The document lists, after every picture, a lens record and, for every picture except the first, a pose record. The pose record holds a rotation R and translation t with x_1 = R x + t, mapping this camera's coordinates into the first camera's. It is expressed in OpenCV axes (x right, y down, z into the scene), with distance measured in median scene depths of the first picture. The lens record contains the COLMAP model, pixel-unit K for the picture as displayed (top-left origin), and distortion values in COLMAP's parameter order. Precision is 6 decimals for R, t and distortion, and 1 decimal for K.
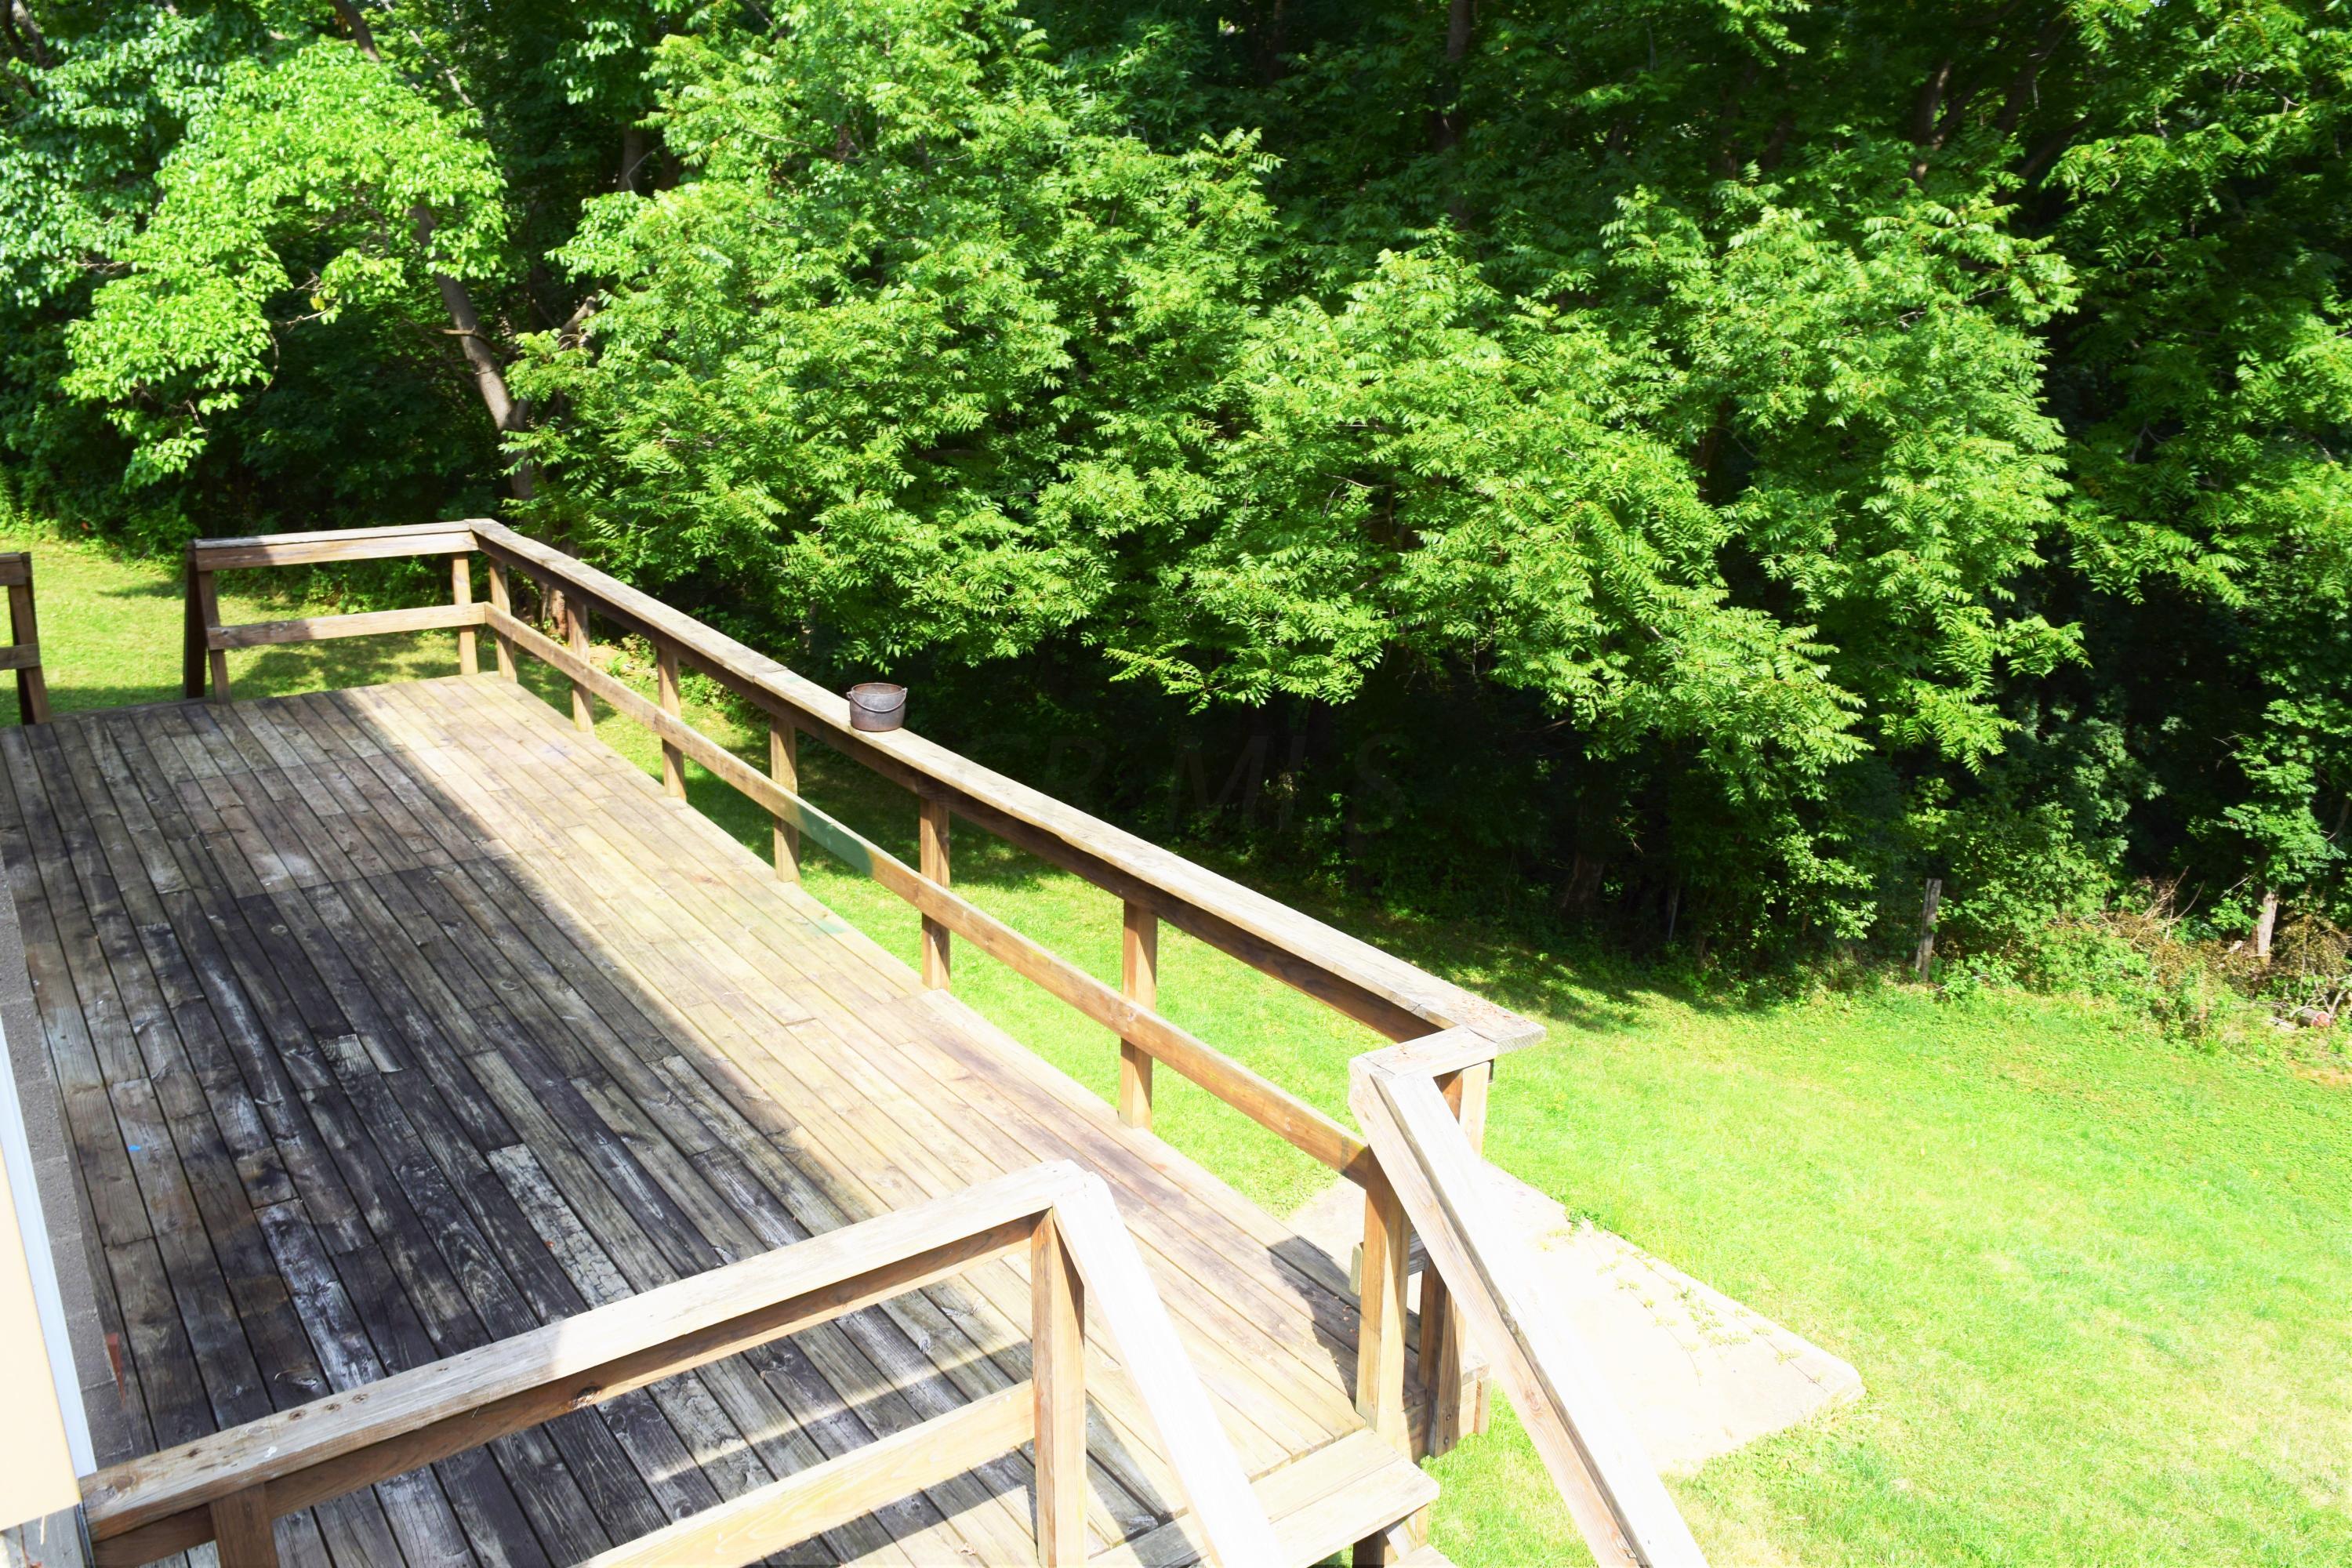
lens RADIAL K [[1842.8, 0, 1176.0], [0, 1842.8, 784.0], [0, 0, 1]] dist [-0.016548, 0.008438]
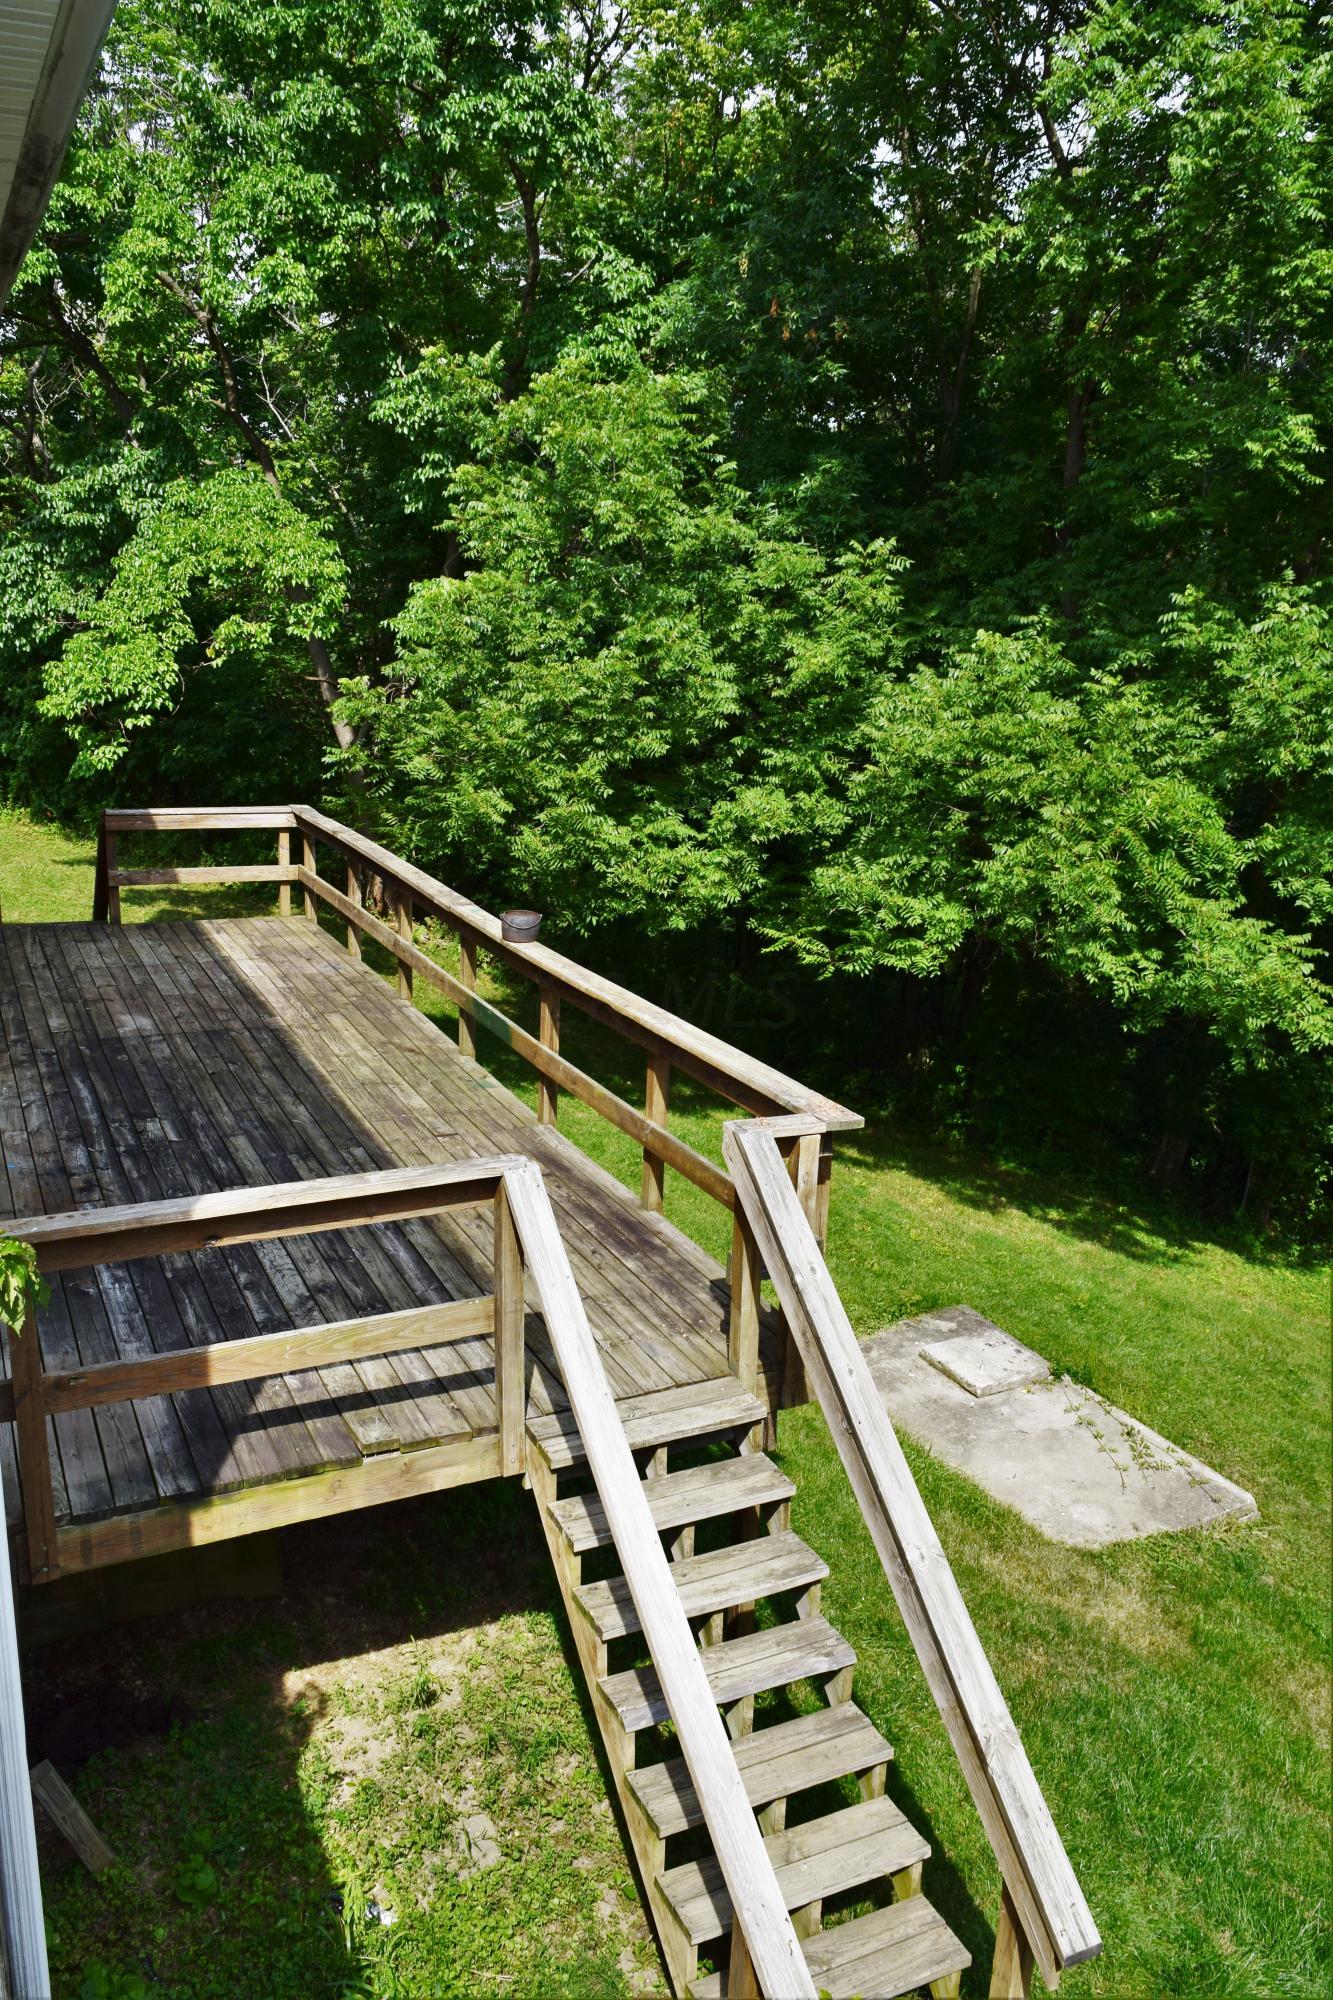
lens RADIAL K [[1567.0, 0, 670.4], [0, 1567.0, 1006.4], [0, 0, 1]] dist [-0.016548, 0.008438]
pose [[0.985552, 0.059170, -0.158703, 0.085147], [-0.067229, 0.996681, -0.045899, 0.038625], [0.155460, 0.055905, 0.986259, -0.105348]]
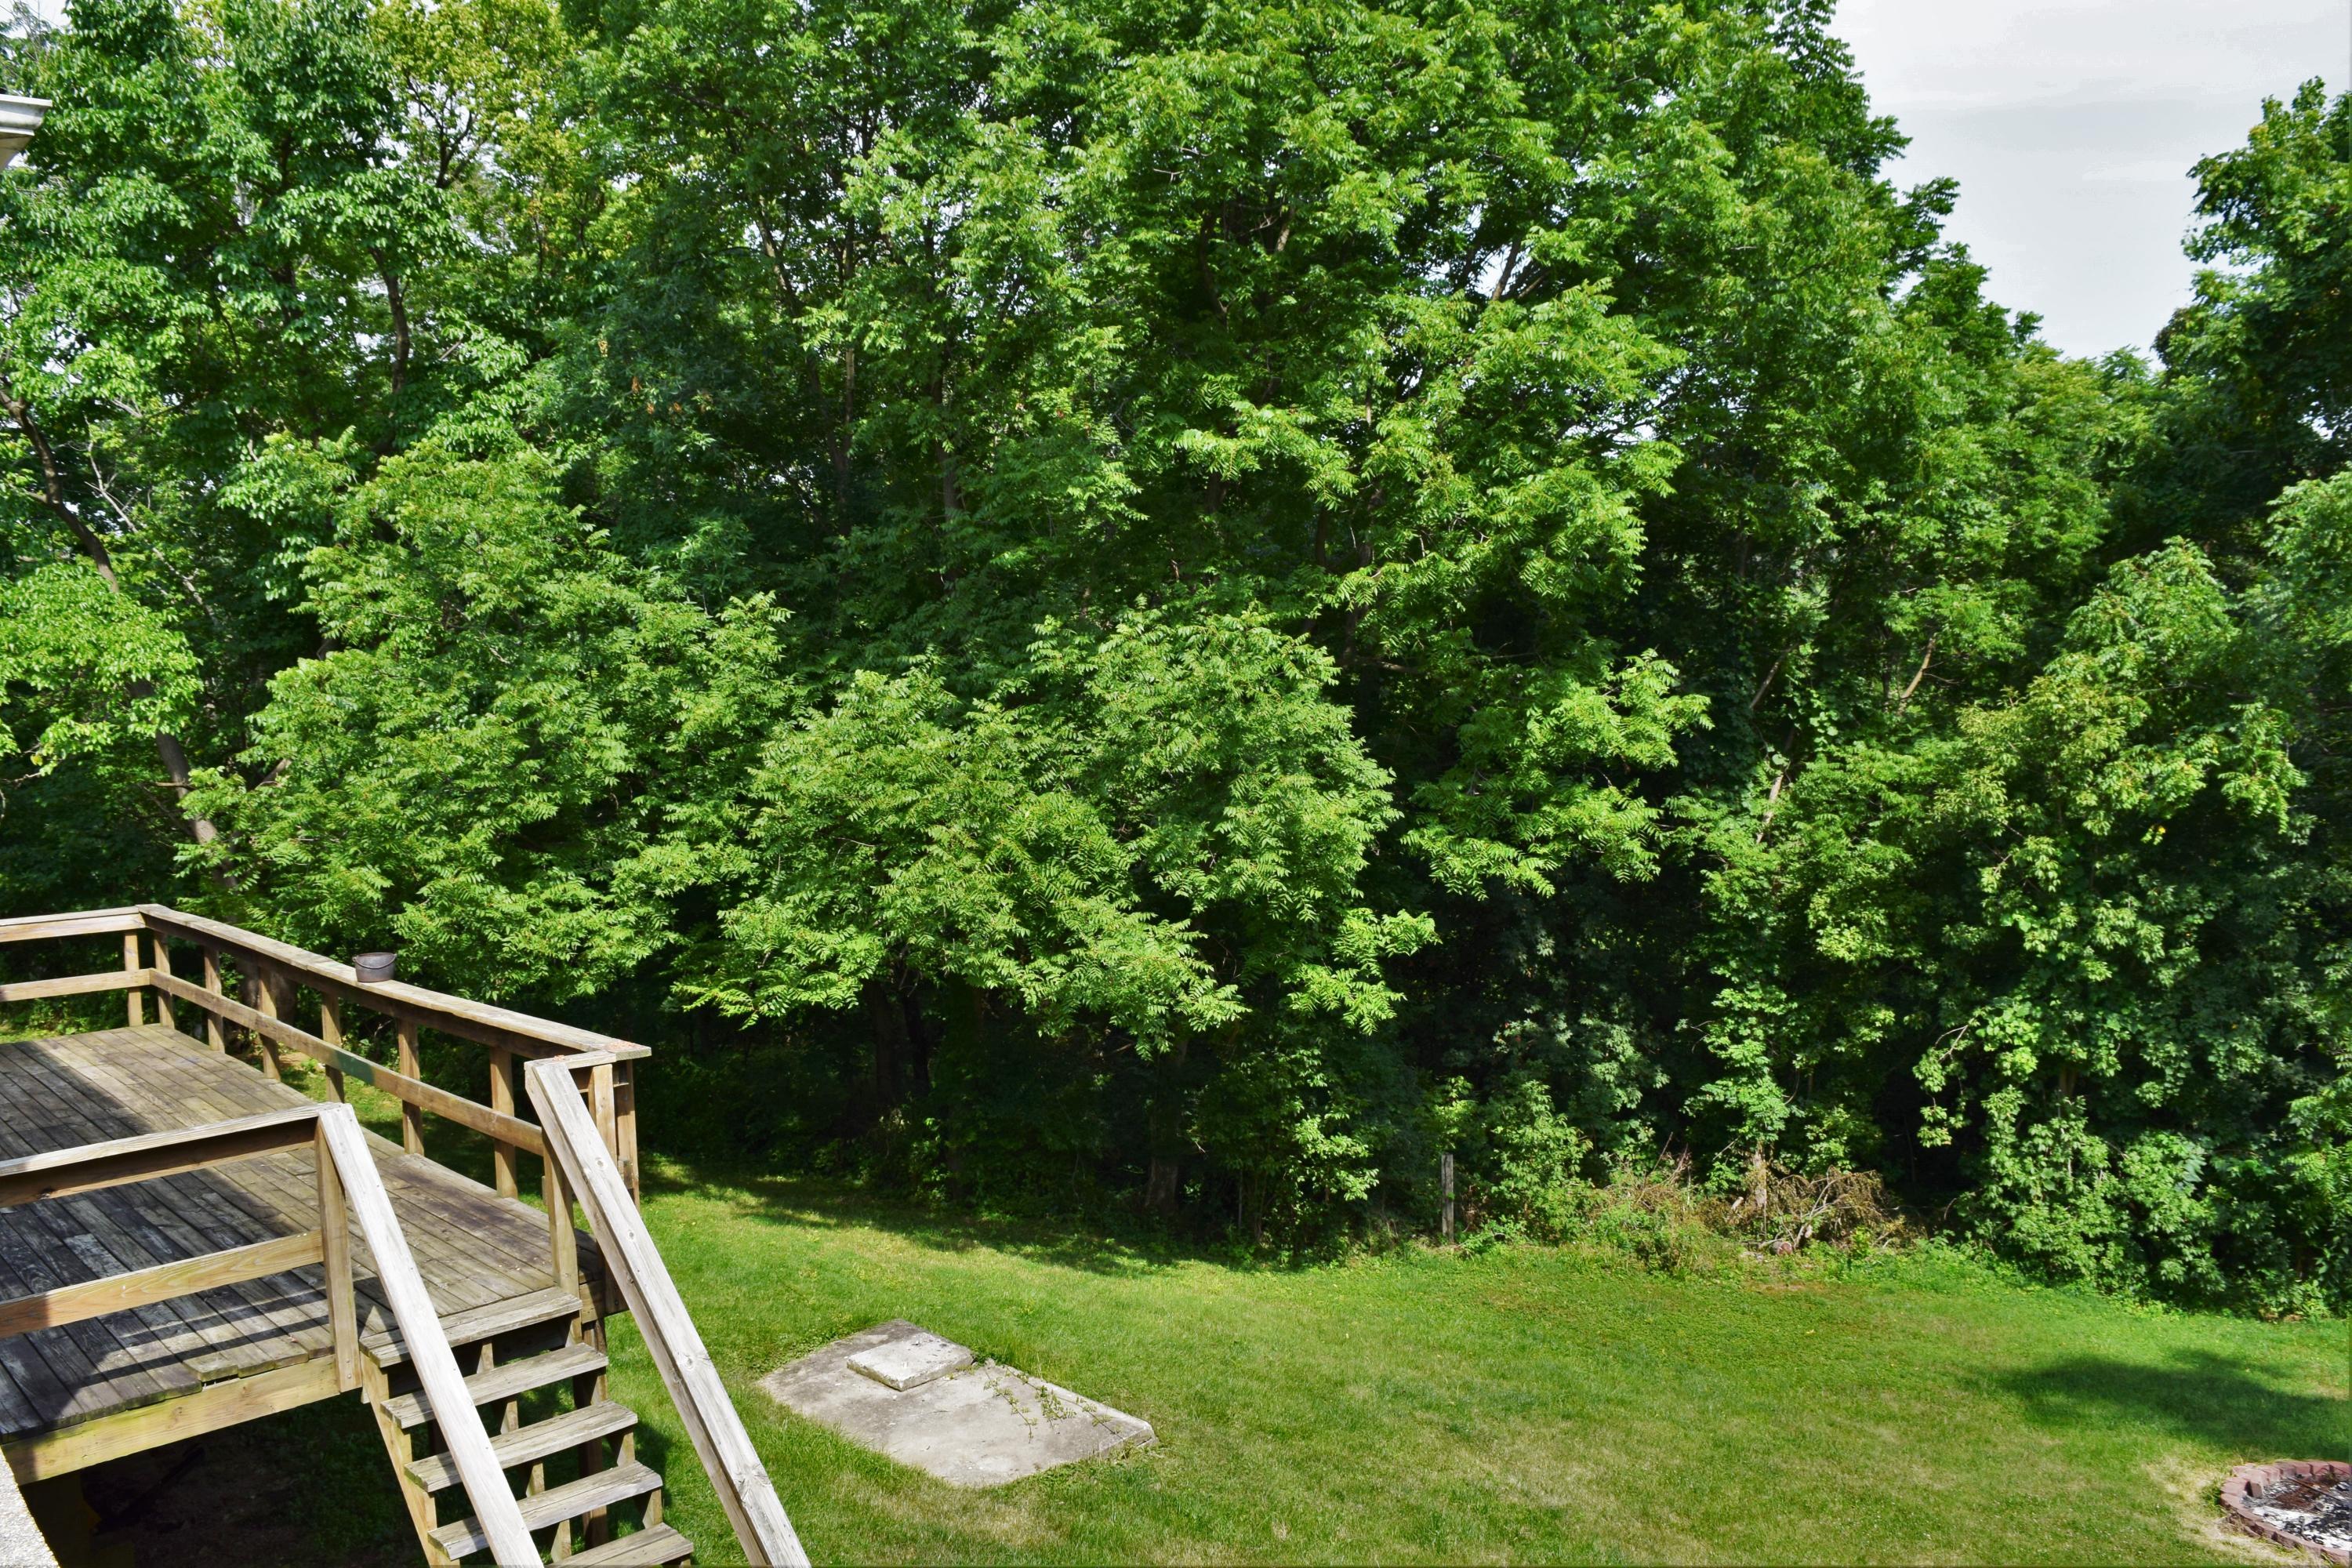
lens RADIAL K [[1842.8, 0, 1176.0], [0, 1842.8, 784.0], [0, 0, 1]] dist [-0.016548, 0.008438]
pose [[0.992536, -0.061861, 0.105097, 0.190190], [0.084866, 0.969254, -0.230963, 0.120505], [-0.087578, 0.238158, 0.967270, -0.305568]]
